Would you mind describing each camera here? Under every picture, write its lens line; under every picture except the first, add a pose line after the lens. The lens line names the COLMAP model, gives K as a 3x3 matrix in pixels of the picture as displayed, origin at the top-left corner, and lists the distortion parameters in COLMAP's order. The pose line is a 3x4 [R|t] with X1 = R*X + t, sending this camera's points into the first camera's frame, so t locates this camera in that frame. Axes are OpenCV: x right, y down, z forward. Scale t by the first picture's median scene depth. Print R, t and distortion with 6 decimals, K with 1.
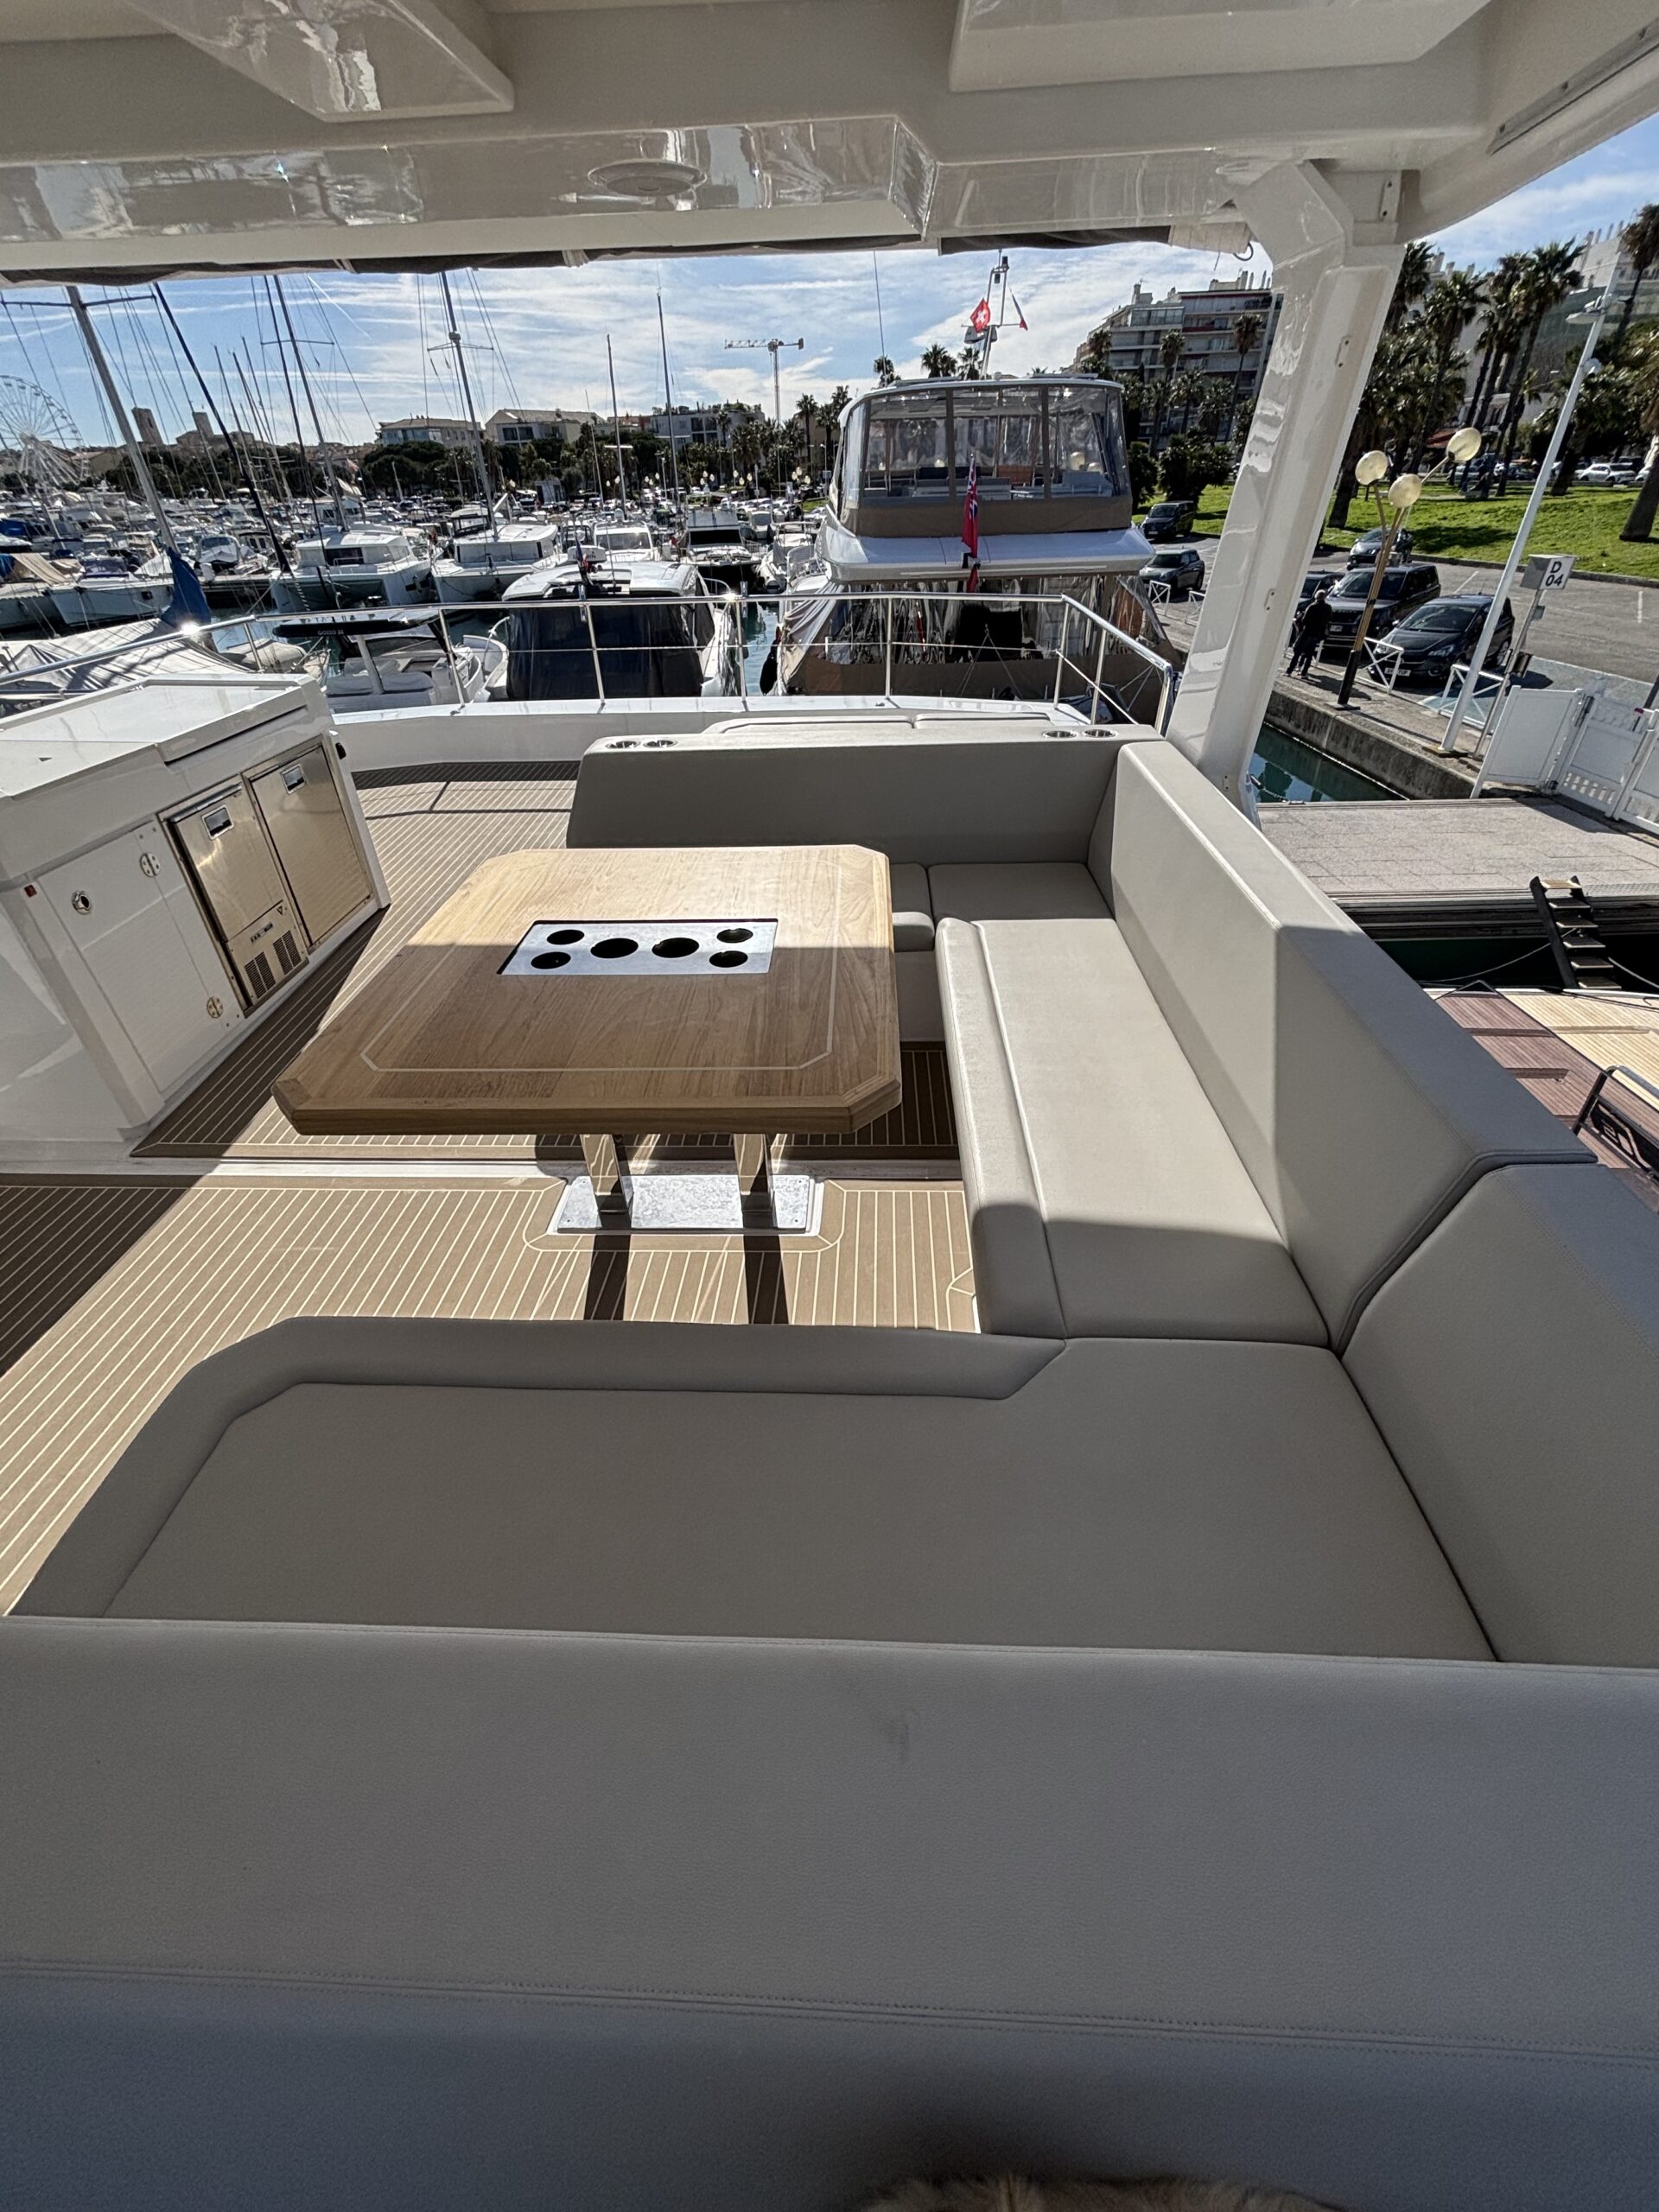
lens RADIAL K [[893.4, 0, 829.5], [0, 893.4, 1106.0], [0, 0, 1]] dist [0.001499, 0.000074]
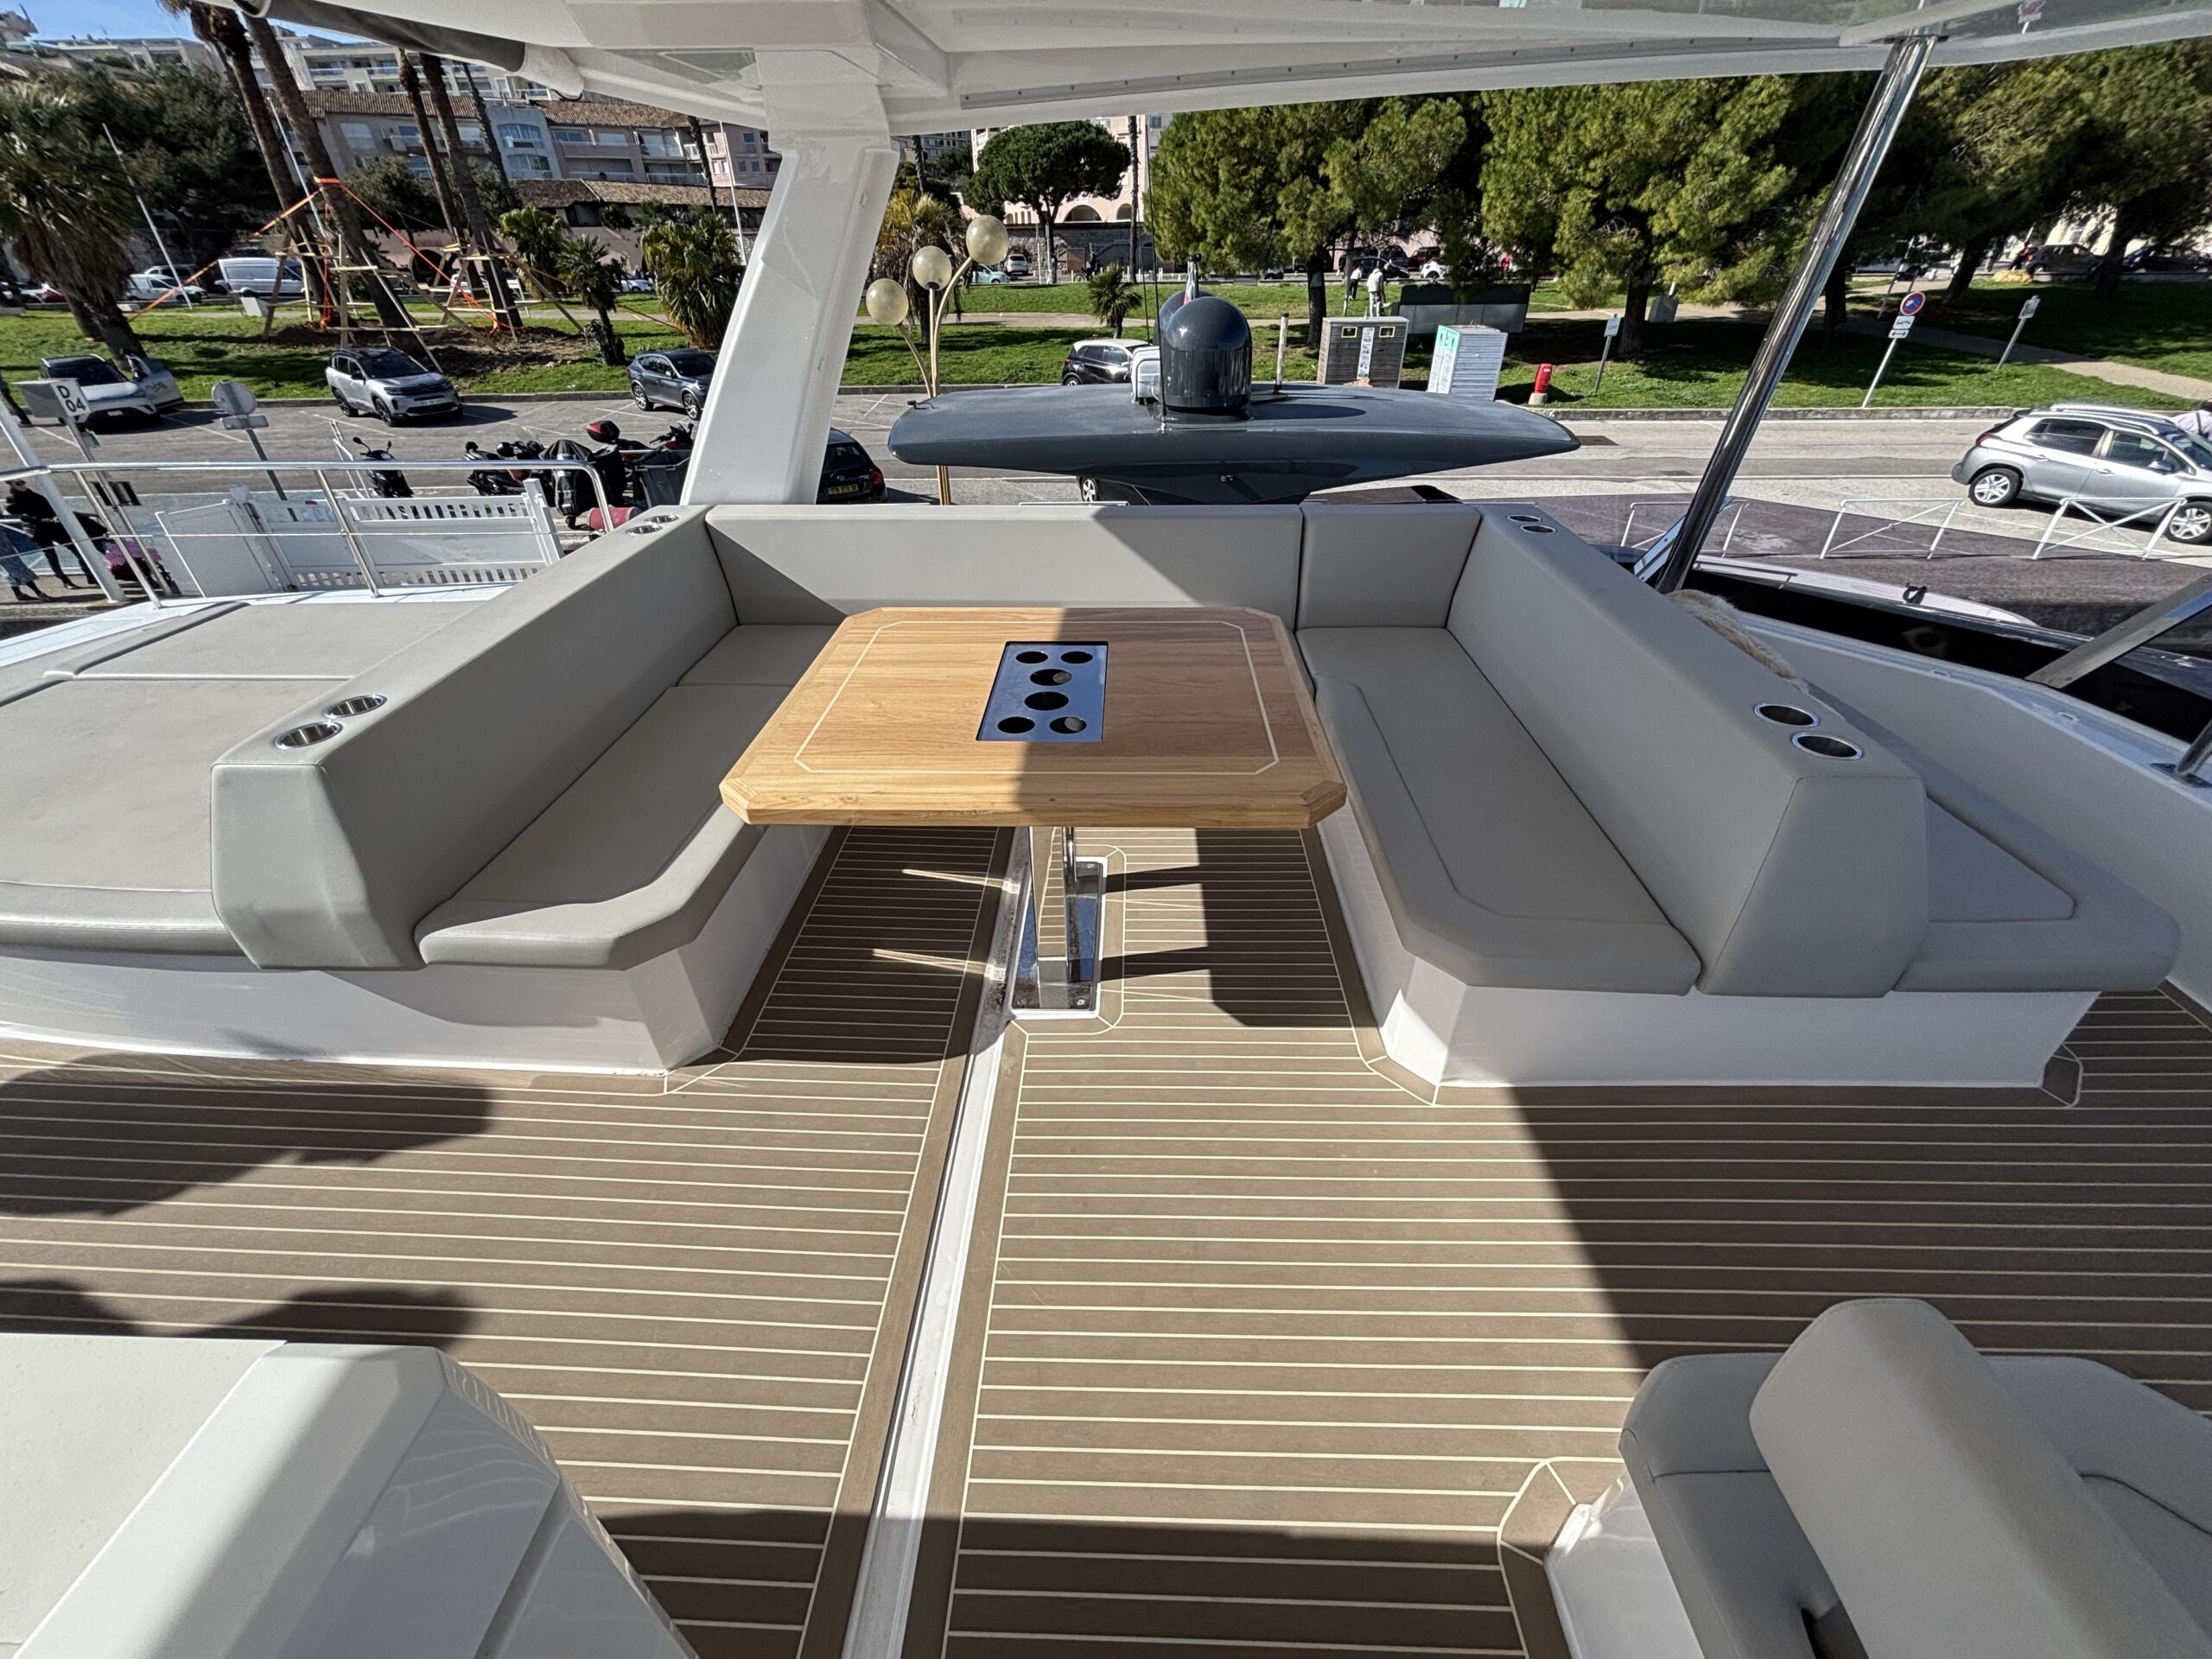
lens RADIAL K [[897.5, 0, 1106.0], [0, 897.5, 829.5], [0, 0, 1]] dist [-0.001767, -0.000221]
pose [[-0.008075, -0.534645, 0.845038, -1.161025], [0.588165, 0.680888, 0.436409, -0.471501], [-0.808701, 0.500546, 0.308961, 0.657356]]
